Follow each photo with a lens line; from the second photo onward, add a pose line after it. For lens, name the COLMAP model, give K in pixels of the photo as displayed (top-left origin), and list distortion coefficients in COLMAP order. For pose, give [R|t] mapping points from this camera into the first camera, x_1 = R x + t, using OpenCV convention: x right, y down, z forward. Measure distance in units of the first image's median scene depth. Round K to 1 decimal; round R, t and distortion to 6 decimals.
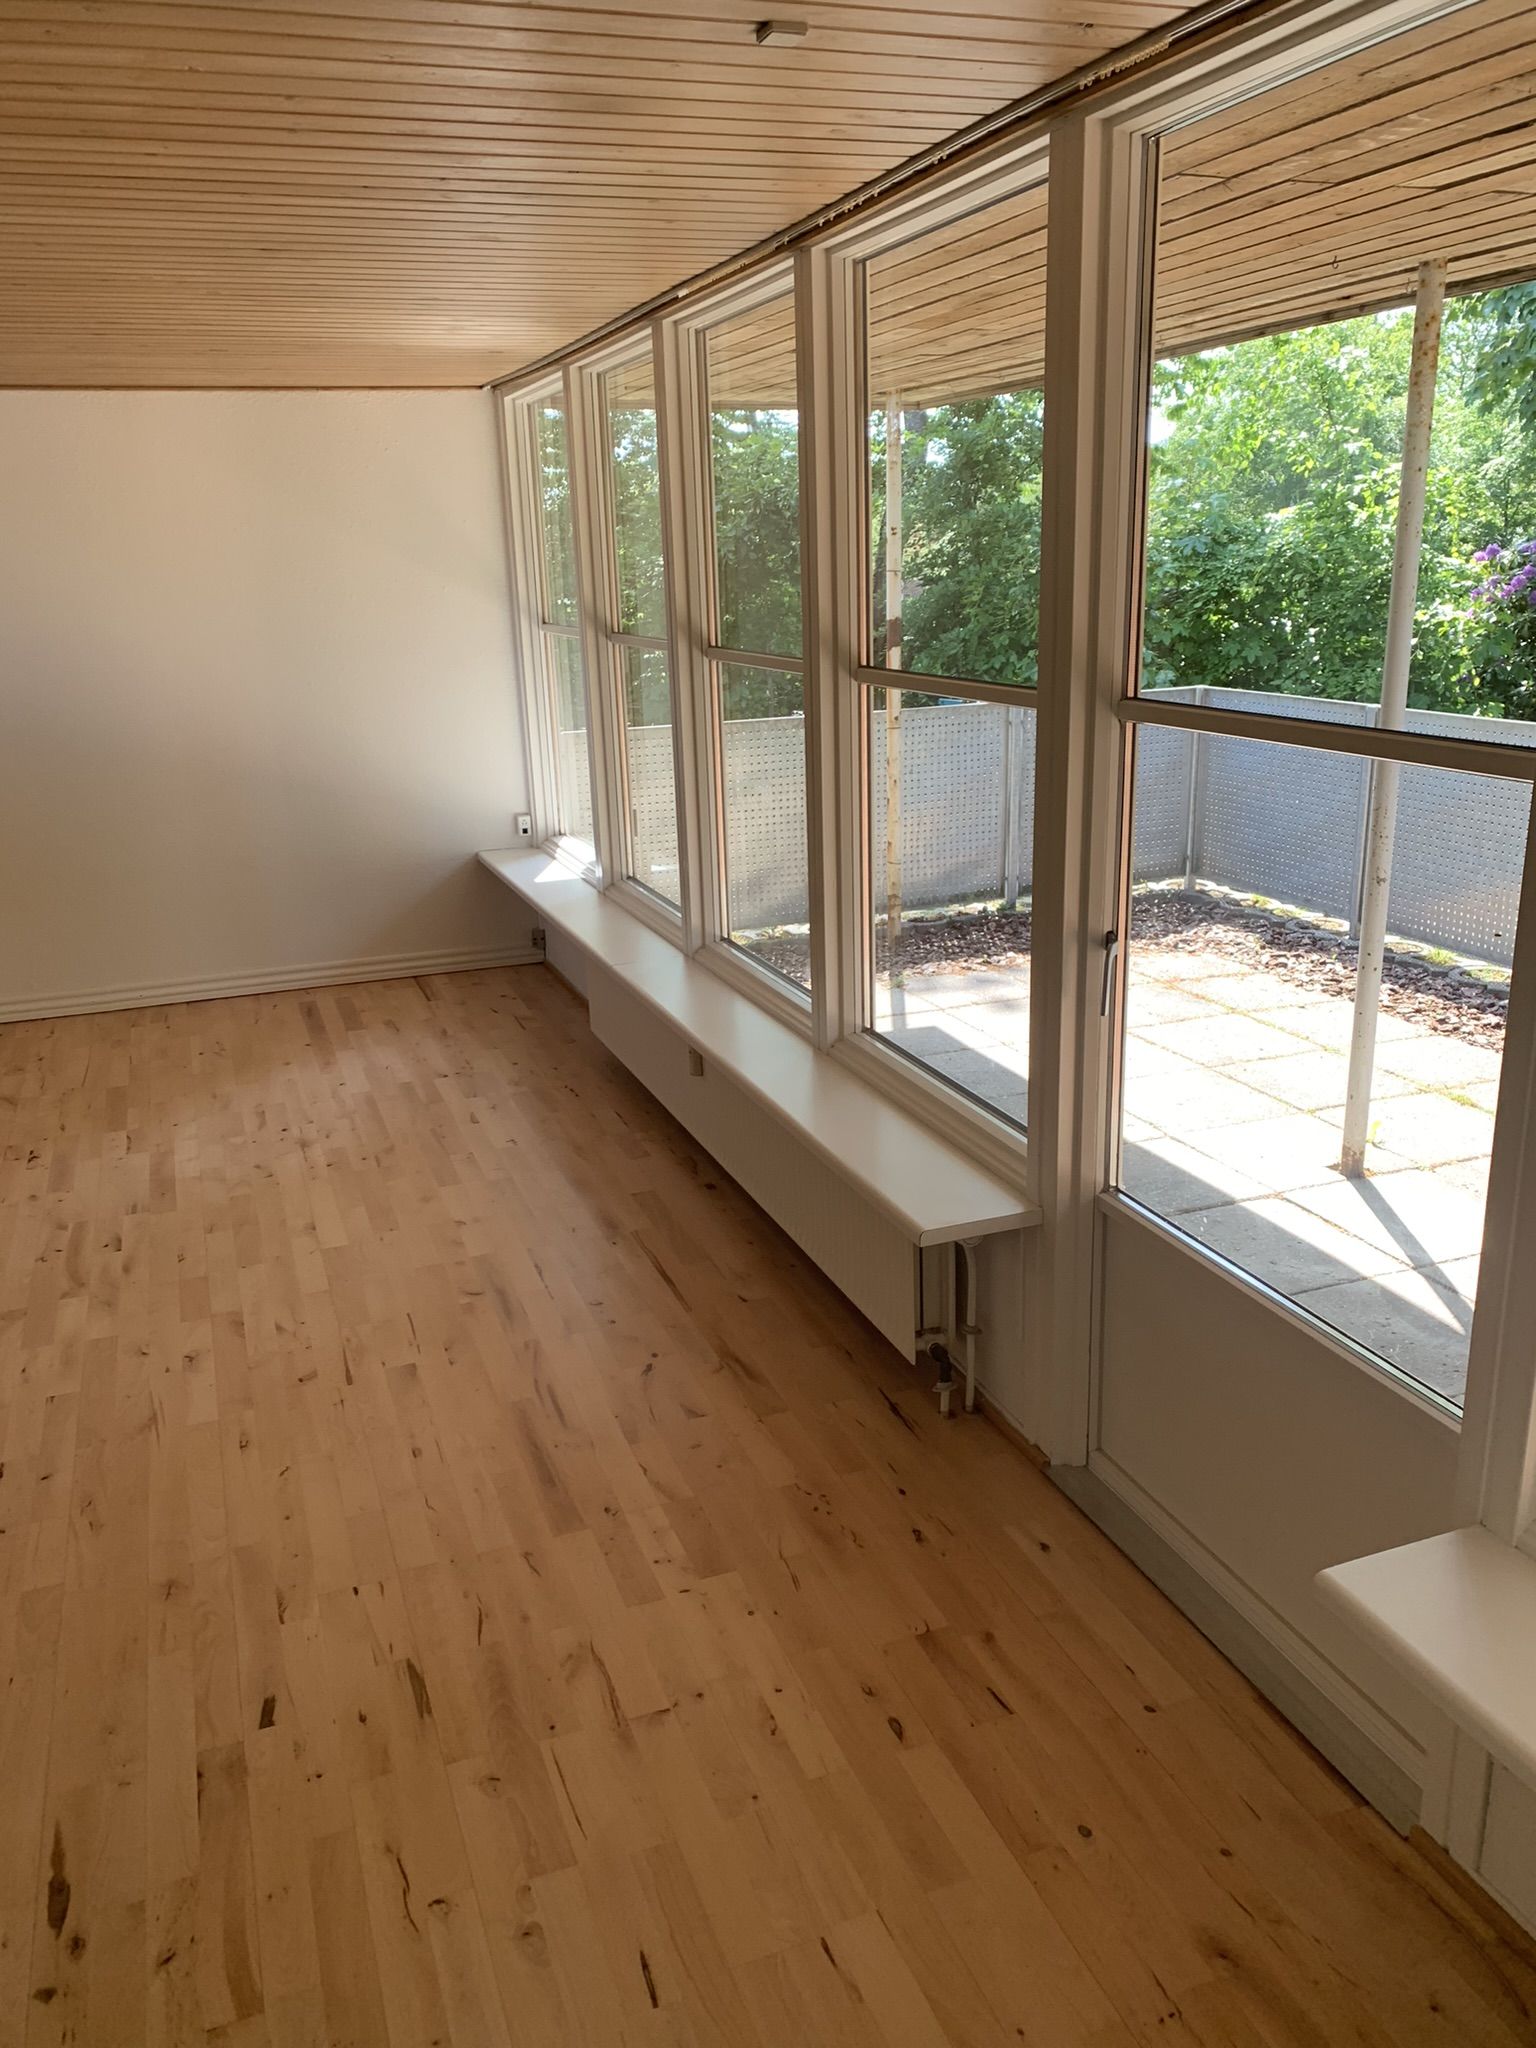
lens RADIAL K [[1599.8, 0, 768.0], [0, 1599.8, 1024.0], [0, 0, 1]] dist [-0.035943, -0.001755]
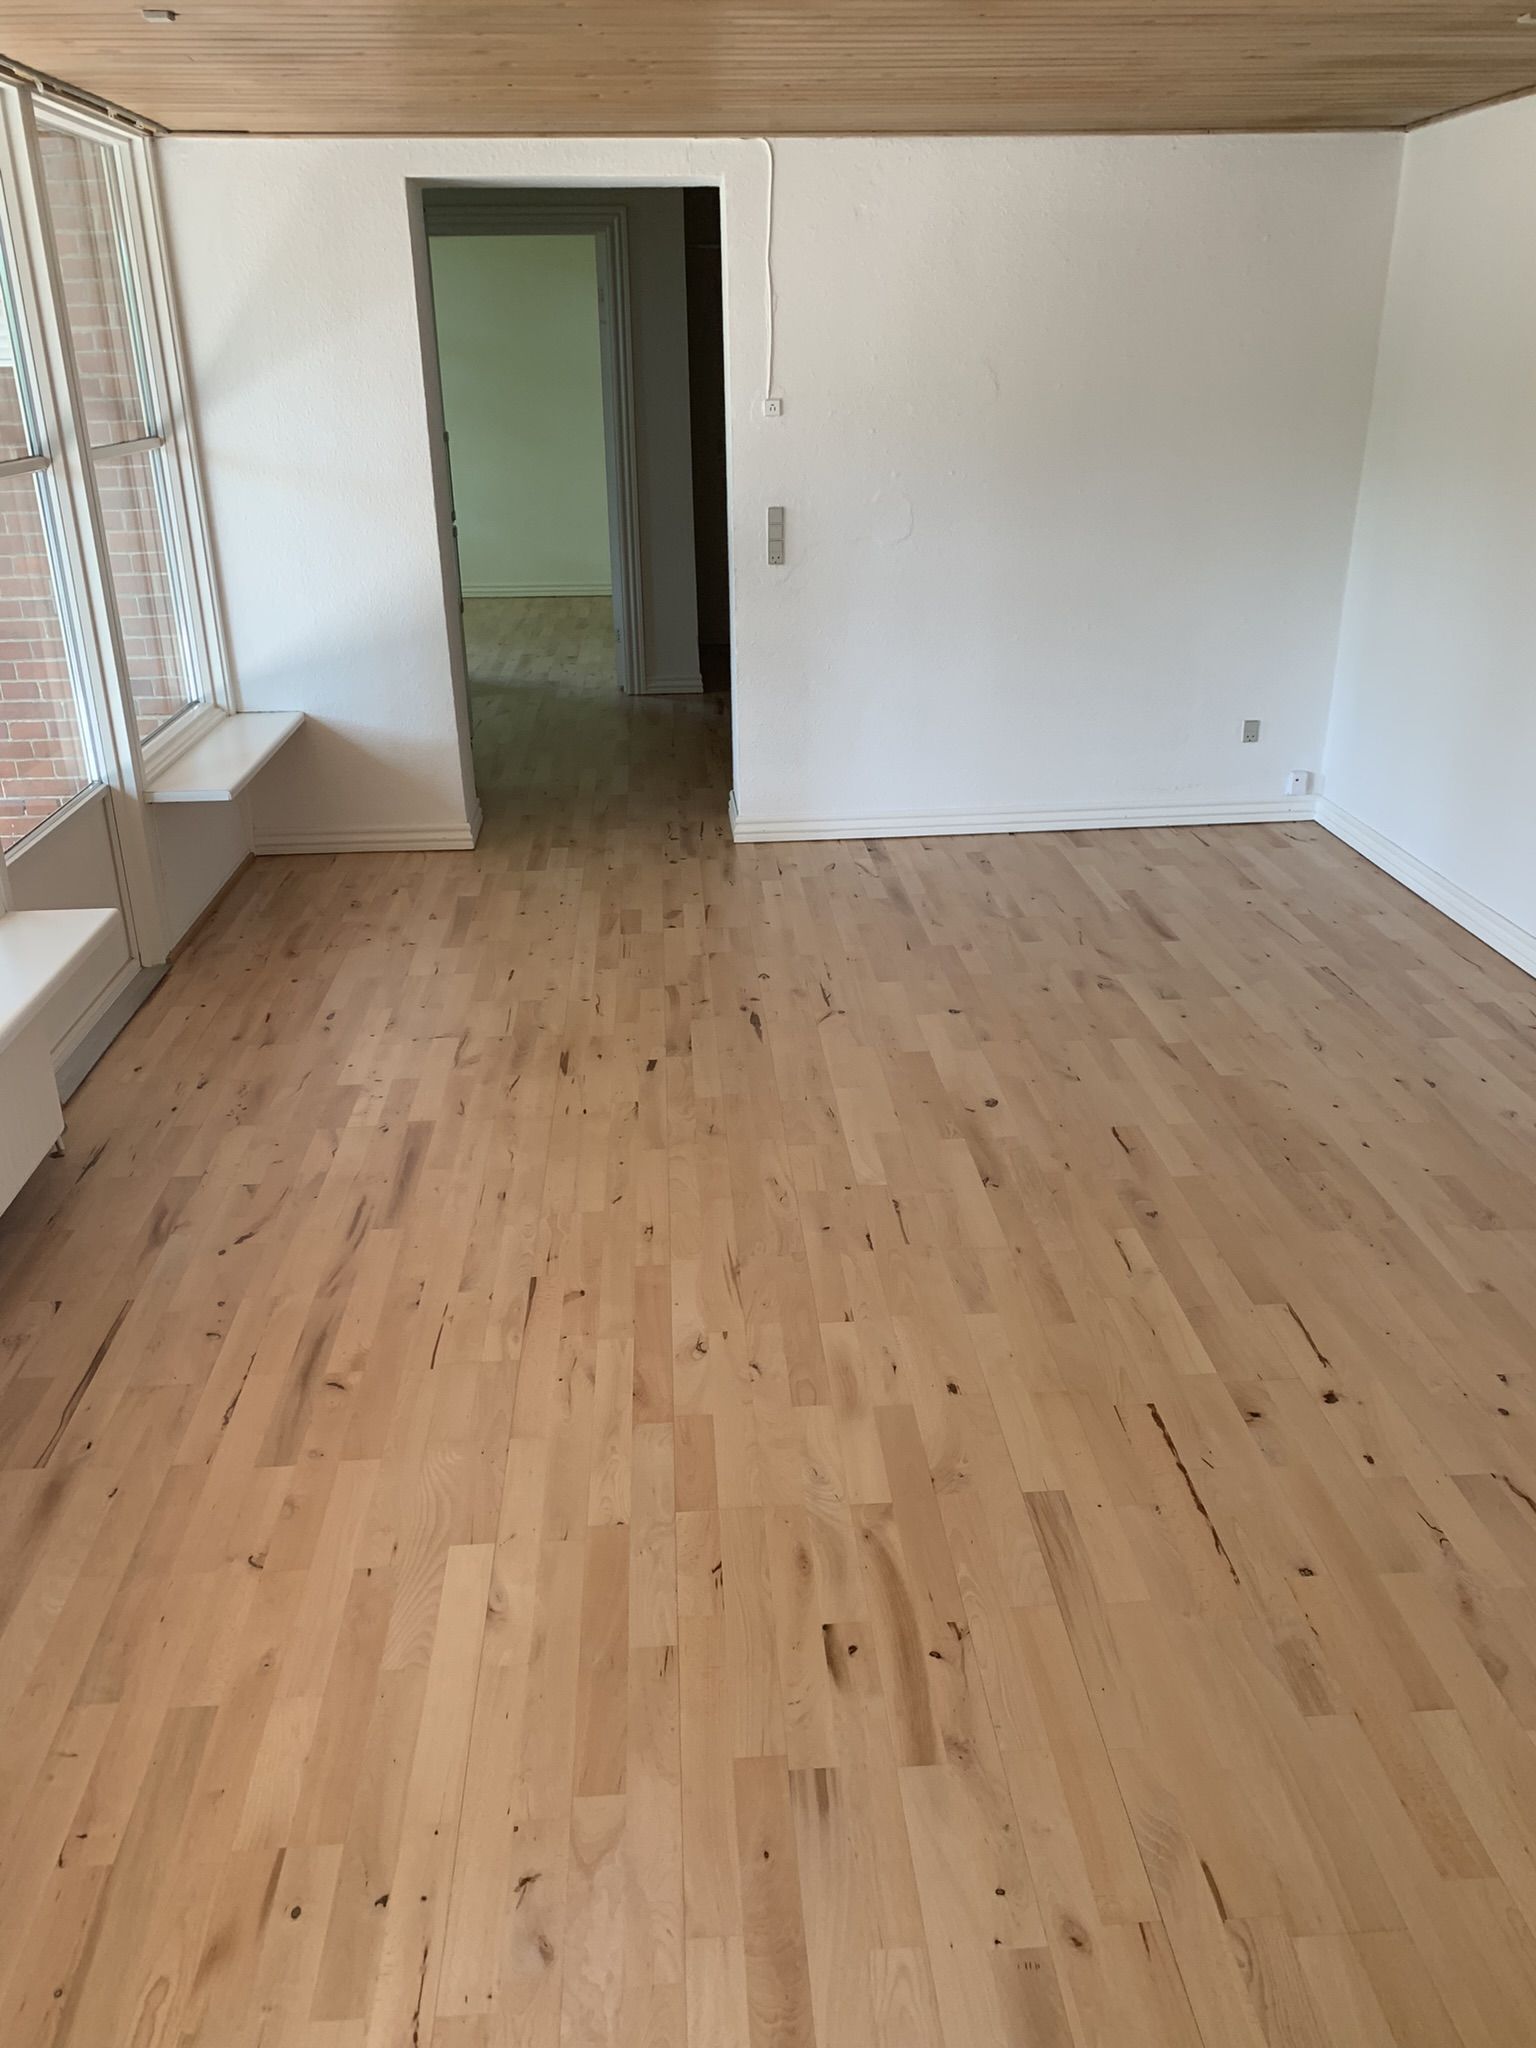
lens RADIAL K [[1575.5, 0, 768.0], [0, 1575.5, 1024.0], [0, 0, 1]] dist [0.105884, -0.104261]
pose [[-0.959431, -0.079946, 0.270373, -0.474655], [0.111203, 0.773917, 0.623447, -0.338713], [-0.259088, 0.628221, -0.733629, 1.164200]]
